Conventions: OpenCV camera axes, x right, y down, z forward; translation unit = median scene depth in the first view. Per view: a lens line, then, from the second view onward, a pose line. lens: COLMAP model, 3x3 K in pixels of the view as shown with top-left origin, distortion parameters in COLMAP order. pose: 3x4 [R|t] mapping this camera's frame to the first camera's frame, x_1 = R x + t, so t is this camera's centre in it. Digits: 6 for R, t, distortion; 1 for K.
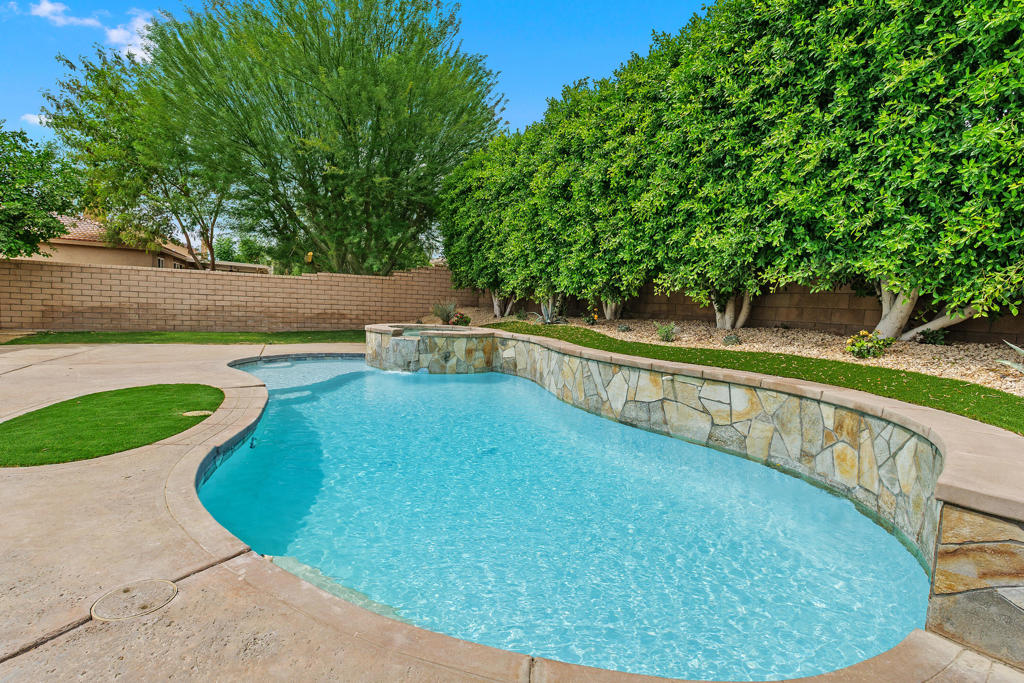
lens RADIAL K [[467.9, 0, 513.0], [0, 467.9, 340.7], [0, 0, 1]] dist [0.000476, 0.000582]
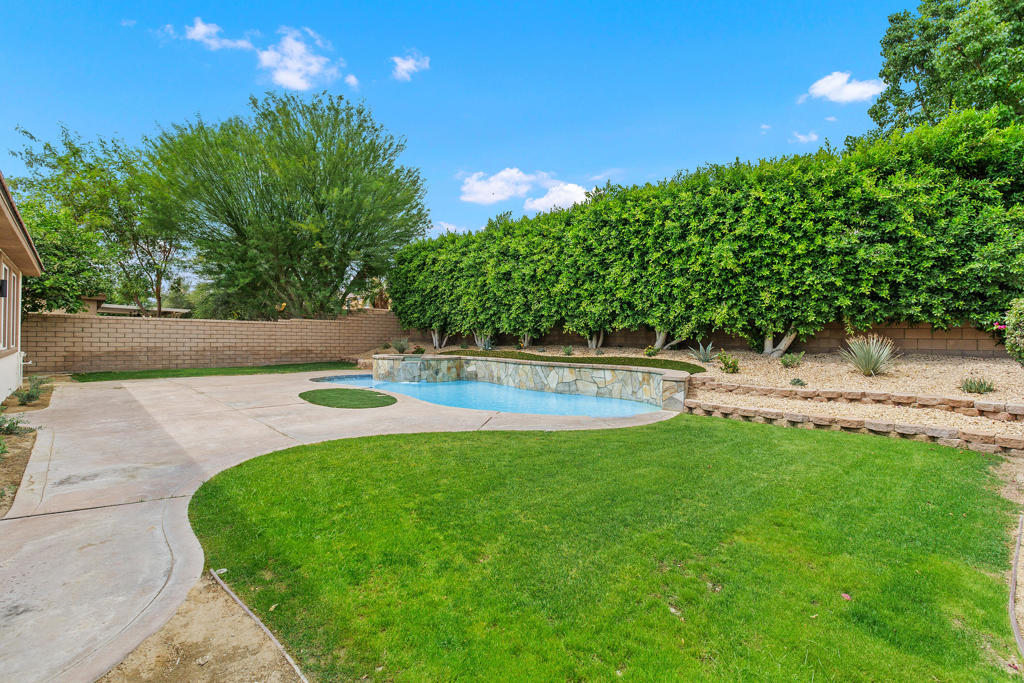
lens RADIAL K [[424.7, 0, 503.8], [0, 424.7, 343.6], [0, 0, 1]] dist [-0.001687, 0.000044]
pose [[0.957291, -0.032889, 0.287250, -0.425037], [0.050126, 0.997343, -0.052858, 0.030989], [-0.284748, 0.064999, 0.956396, -0.618851]]
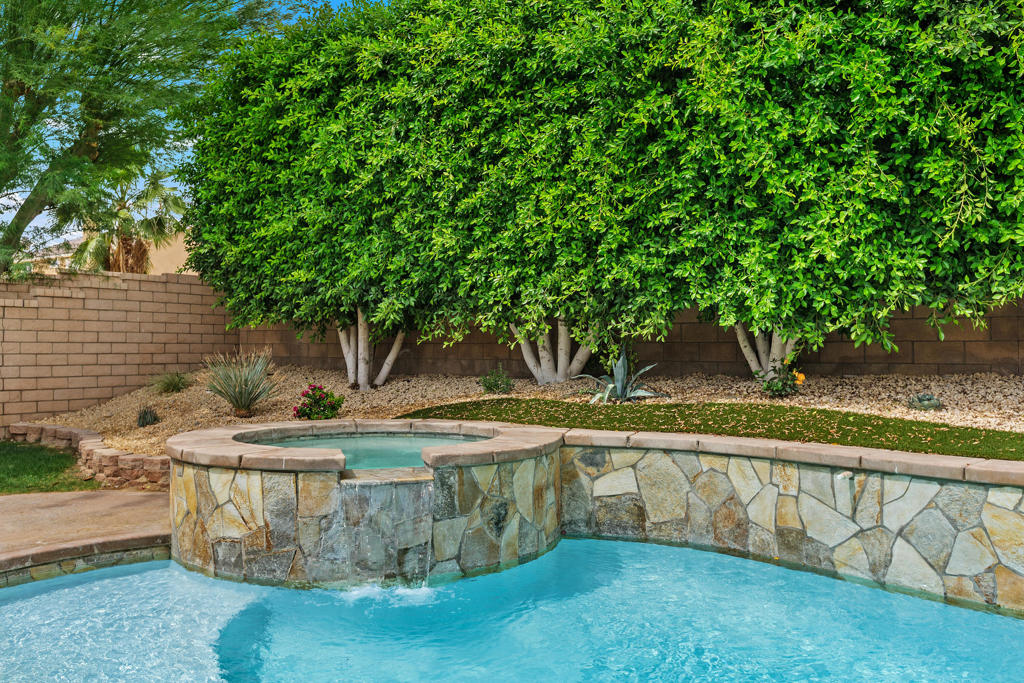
lens RADIAL K [[830.7, 0, 512.9], [0, 830.7, 336.1], [0, 0, 1]] dist [-0.005266, -0.001256]
pose [[0.889829, -0.041540, 0.454400, -0.509702], [0.079580, 0.994713, -0.064904, -0.074829], [-0.449302, 0.093915, 0.888430, 0.533464]]
